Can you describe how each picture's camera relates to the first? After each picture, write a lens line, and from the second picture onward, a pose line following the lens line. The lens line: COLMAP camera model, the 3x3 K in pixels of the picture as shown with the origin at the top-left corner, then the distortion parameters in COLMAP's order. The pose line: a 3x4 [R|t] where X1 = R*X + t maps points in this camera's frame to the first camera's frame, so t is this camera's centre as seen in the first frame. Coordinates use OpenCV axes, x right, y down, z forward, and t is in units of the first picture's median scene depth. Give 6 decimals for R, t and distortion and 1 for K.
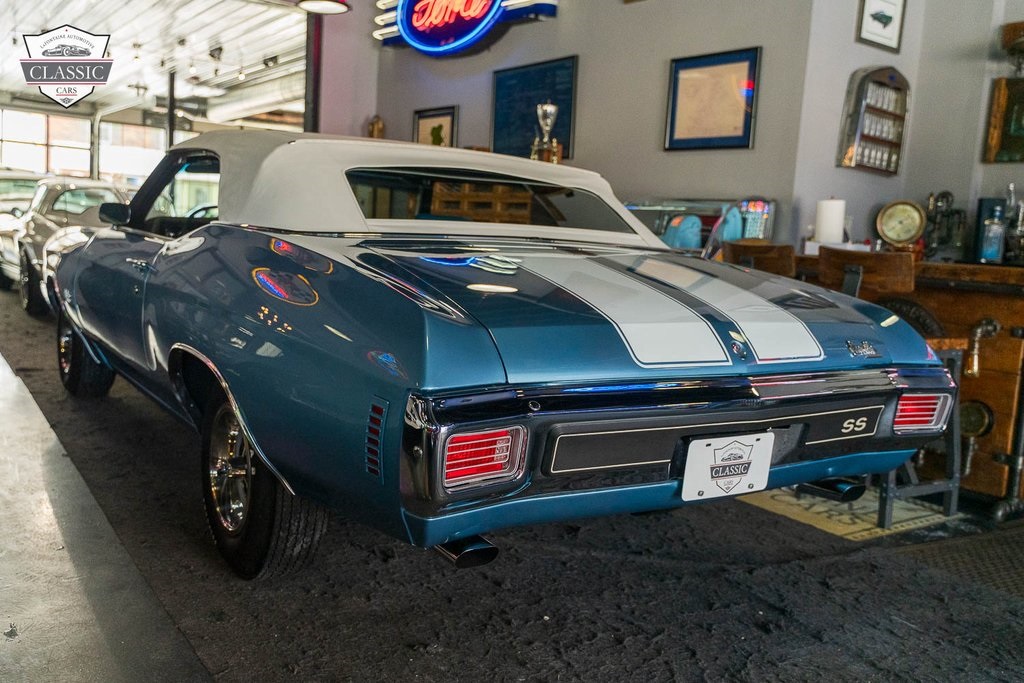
lens RADIAL K [[925.5, 0, 512.0], [0, 925.5, 341.5], [0, 0, 1]] dist [0.004095, -0.006665]
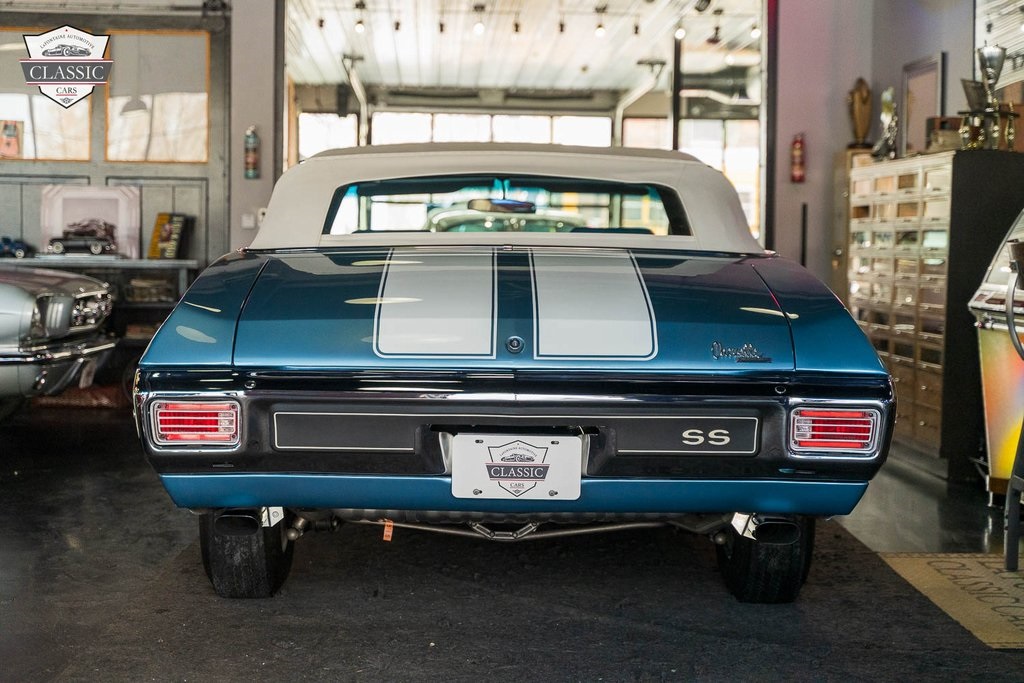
lens RADIAL K [[1836.9, 0, 512.0], [0, 1836.9, 341.5], [0, 0, 1]] dist [0.022820, 0.070166]
pose [[0.824153, -0.025277, -0.565802, 1.304710], [-0.024778, 0.996438, -0.080607, 0.157143], [0.565824, 0.080452, 0.820591, -0.571230]]
